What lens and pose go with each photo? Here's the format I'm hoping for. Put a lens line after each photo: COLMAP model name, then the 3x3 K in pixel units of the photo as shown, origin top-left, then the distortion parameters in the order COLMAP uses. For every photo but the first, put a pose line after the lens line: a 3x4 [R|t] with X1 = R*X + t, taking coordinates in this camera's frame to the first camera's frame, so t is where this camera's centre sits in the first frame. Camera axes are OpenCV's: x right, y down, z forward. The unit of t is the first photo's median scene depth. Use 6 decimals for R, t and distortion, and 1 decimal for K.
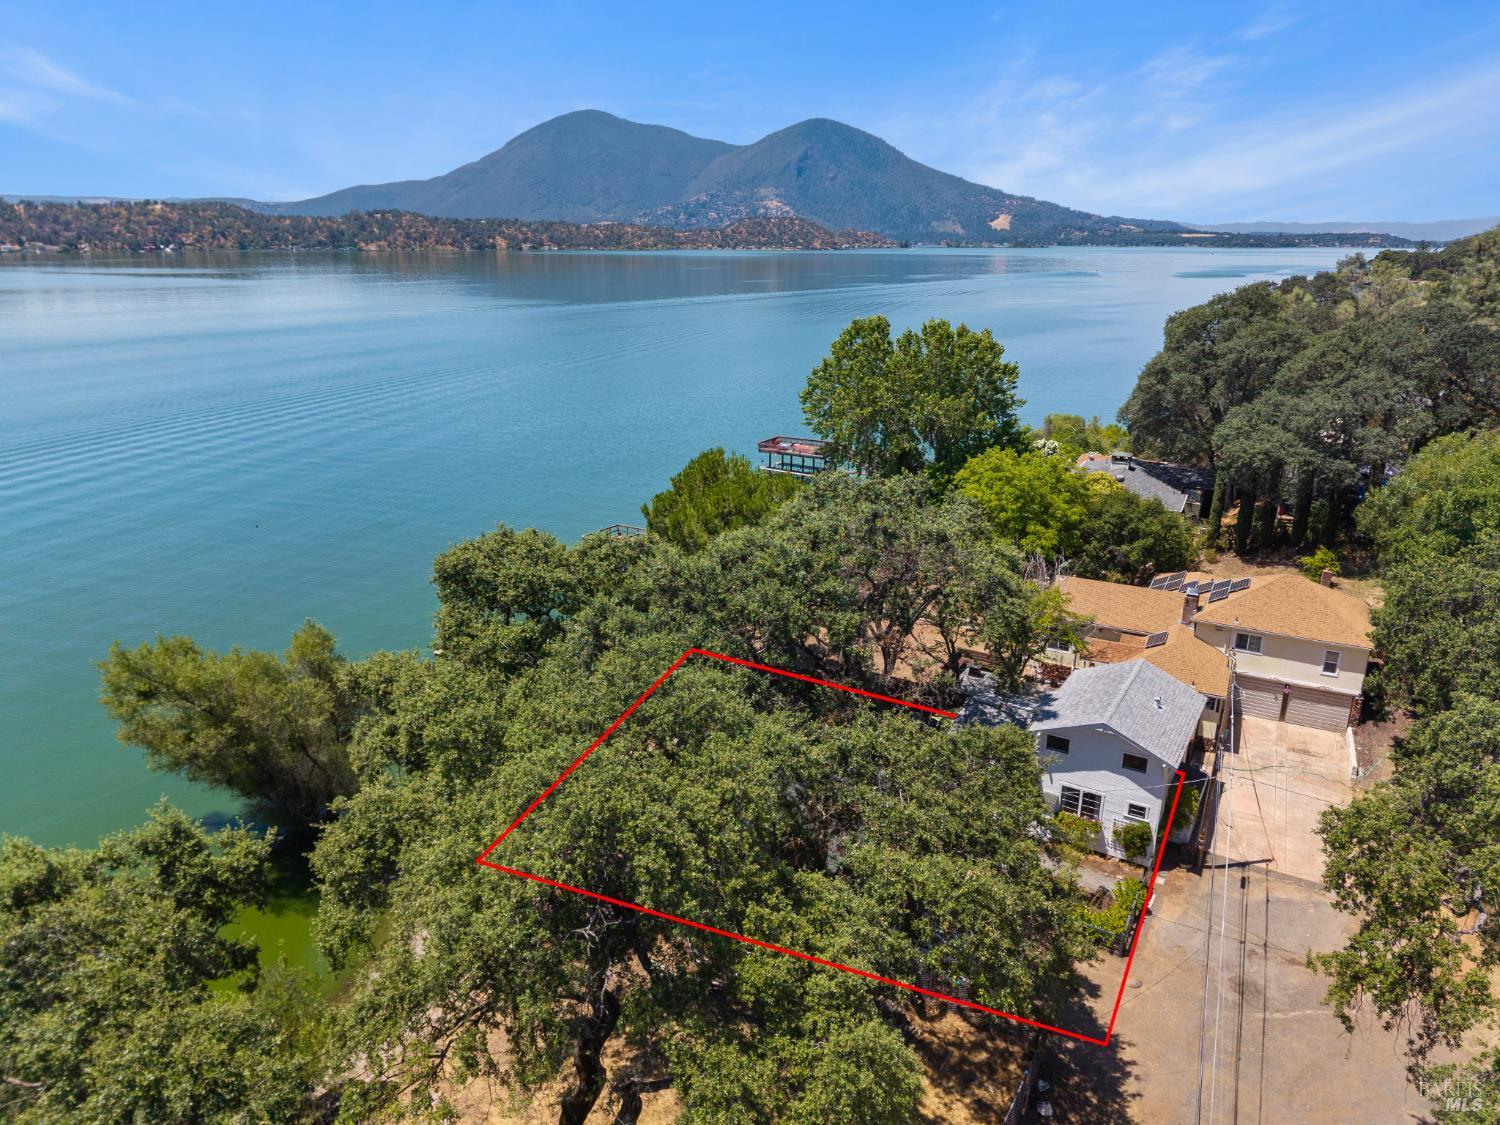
lens RADIAL K [[1018.3, 0, 745.6], [0, 1018.3, 579.3], [0, 0, 1]] dist [0.021003, -0.006424]
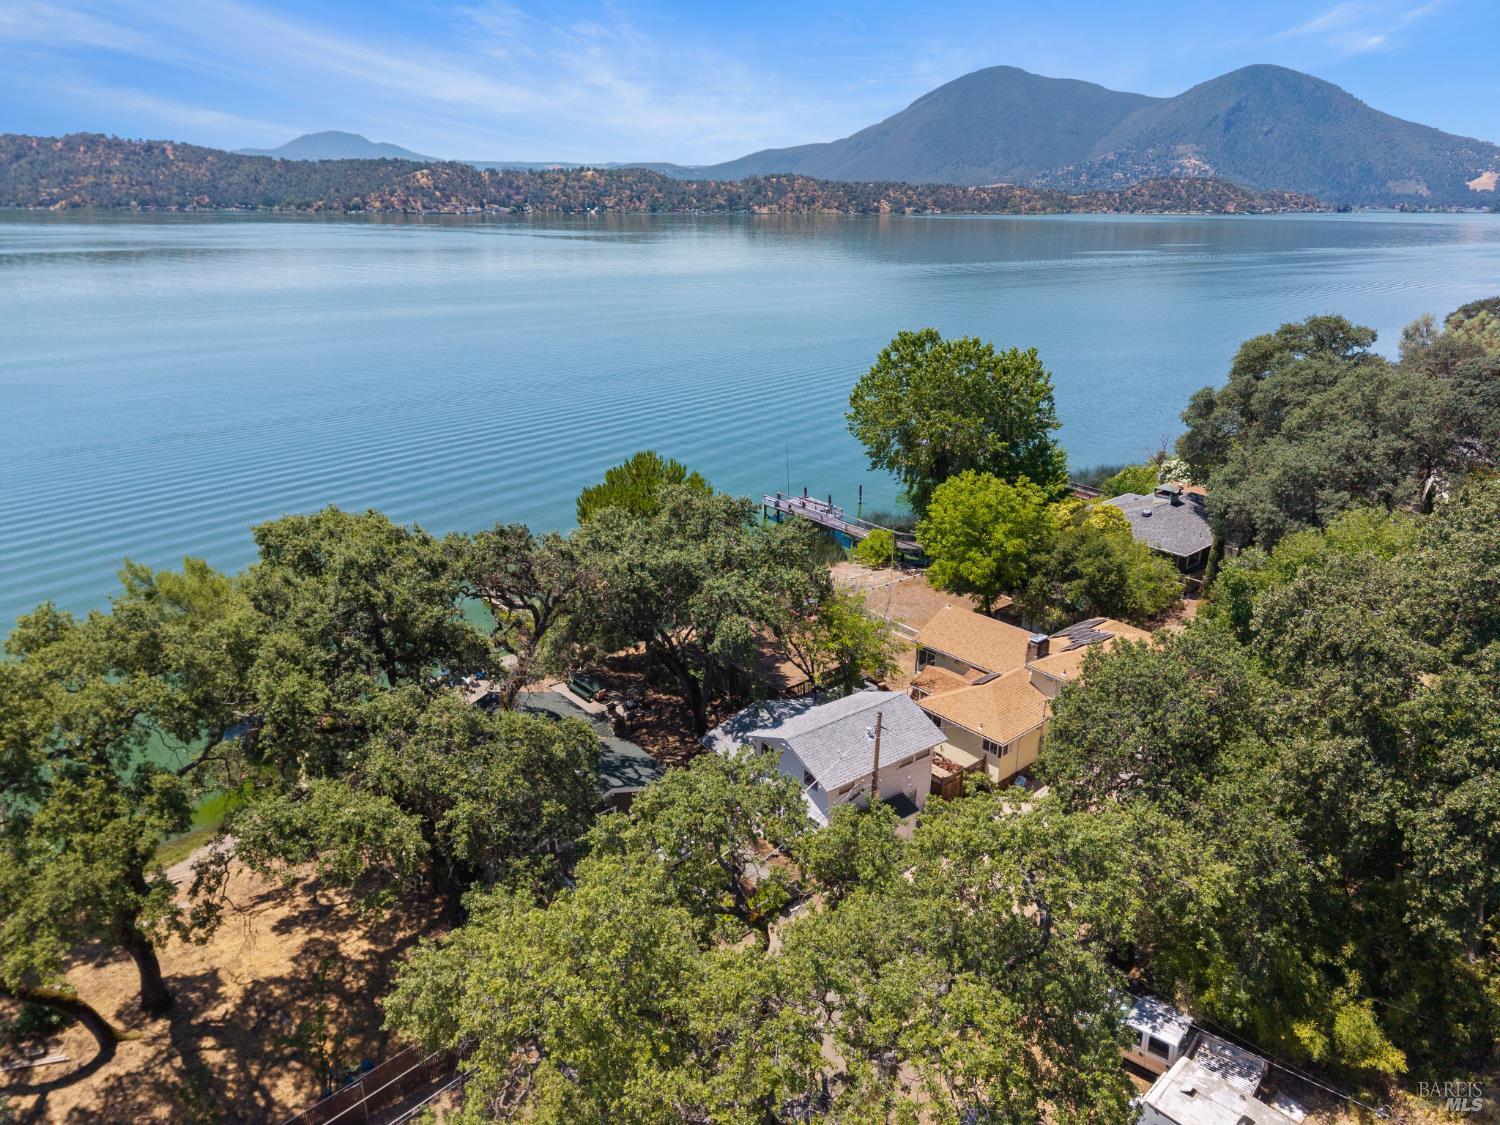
lens RADIAL K [[1030.3, 0, 750.0], [0, 1030.3, 562.5], [0, 0, 1]] dist [0.049462, -0.033964]
pose [[0.930450, 0.126743, -0.343800, 0.505006], [-0.120965, 0.991918, 0.038299, -0.064520], [0.345875, 0.005952, 0.938262, -0.043830]]
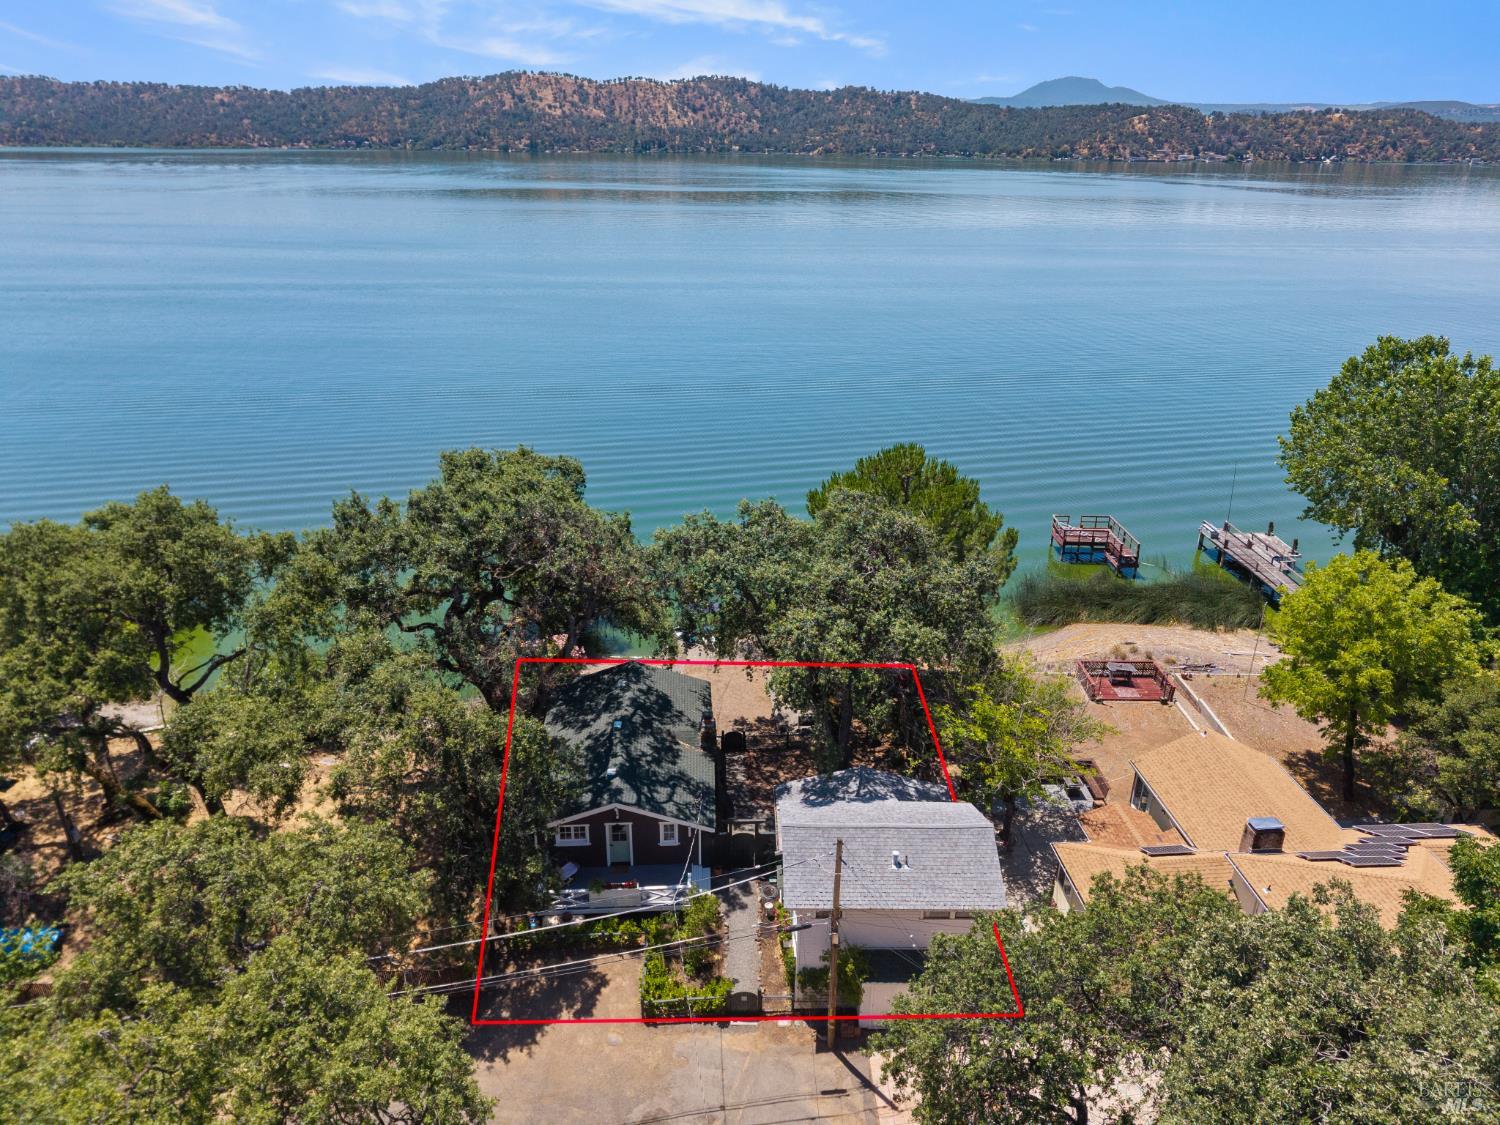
lens RADIAL K [[1018.3, 0, 745.6], [0, 1018.3, 579.3], [0, 0, 1]] dist [0.021003, -0.006424]
pose [[0.519808, 0.346695, -0.780770, 0.716794], [-0.282759, 0.932256, 0.225710, -0.186907], [0.806131, 0.103444, 0.582626, 0.326980]]
